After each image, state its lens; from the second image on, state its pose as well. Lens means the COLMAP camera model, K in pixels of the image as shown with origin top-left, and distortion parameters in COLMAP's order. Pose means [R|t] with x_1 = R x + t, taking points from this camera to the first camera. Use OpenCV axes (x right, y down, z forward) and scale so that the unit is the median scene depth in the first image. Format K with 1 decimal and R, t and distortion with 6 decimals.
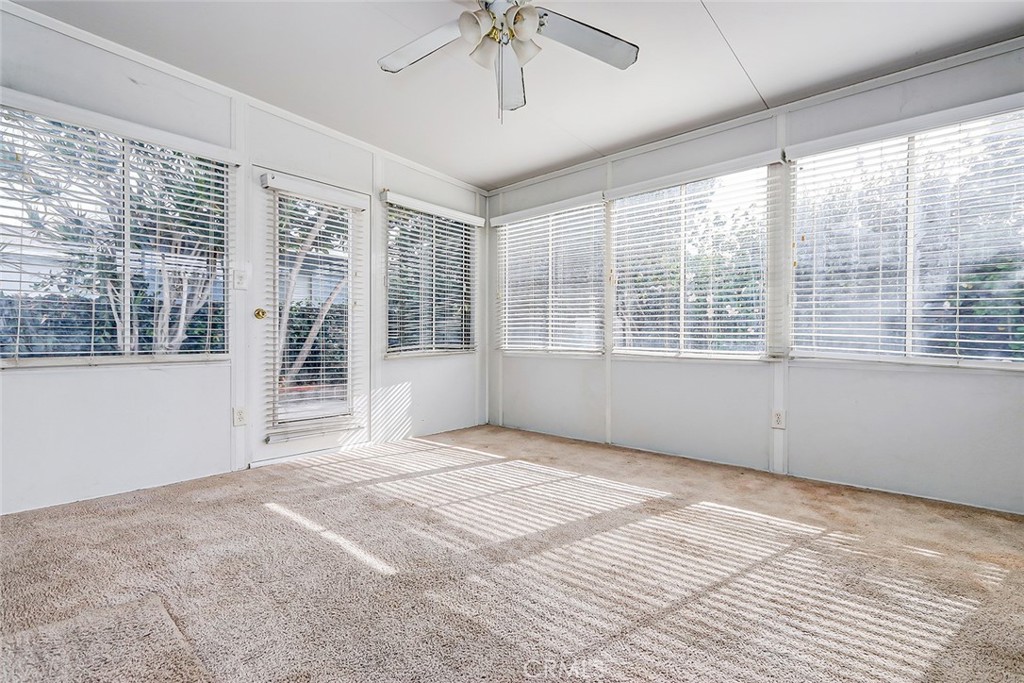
lens RADIAL K [[469.8, 0, 516.1], [0, 469.8, 339.1], [0, 0, 1]] dist [0.009238, -0.002924]
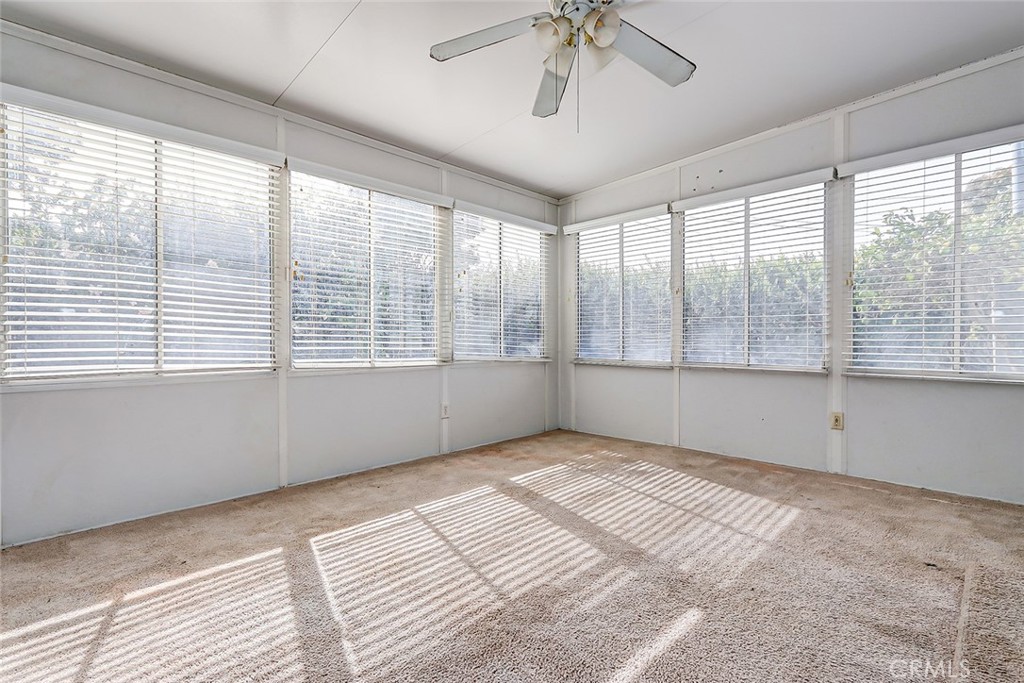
lens RADIAL K [[469.8, 0, 514.2], [0, 469.8, 338.9], [0, 0, 1]] dist [0.009238, -0.002924]
pose [[0.067382, -0.003716, 0.997720, -0.741193], [-0.000438, 0.999993, 0.003754, -0.029394], [-0.997727, -0.000690, 0.067380, 0.786722]]
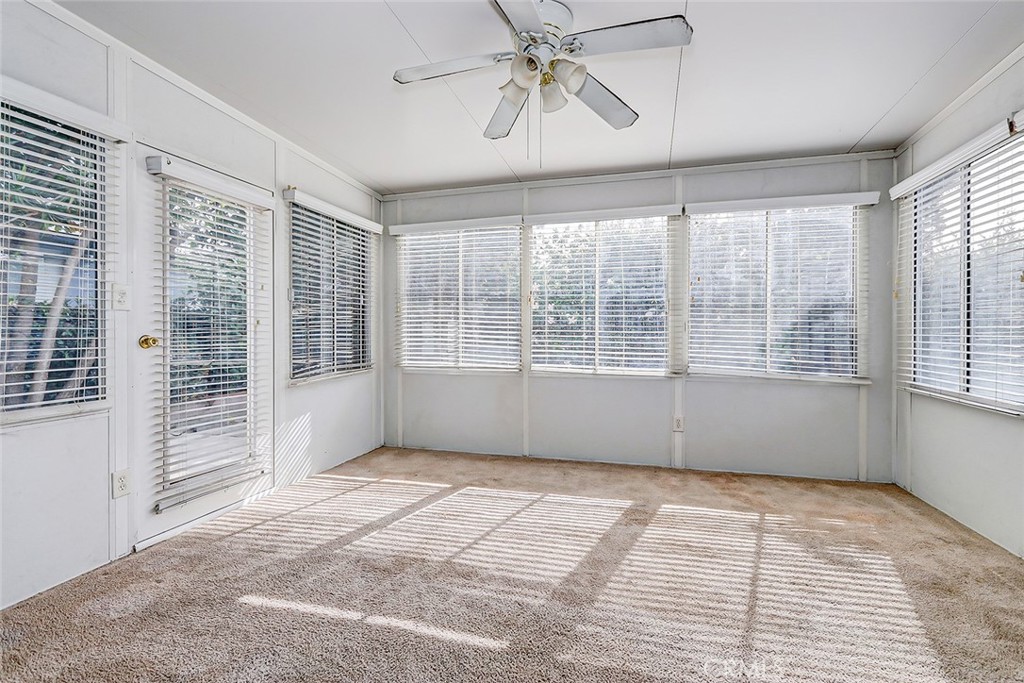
lens RADIAL K [[469.8, 0, 520.0], [0, 469.8, 333.0], [0, 0, 1]] dist [0.009238, -0.002924]
pose [[0.902442, -0.003005, 0.430801, -0.373096], [0.002388, 0.999995, 0.001974, -0.076445], [-0.430805, -0.000753, 0.902445, 0.078277]]
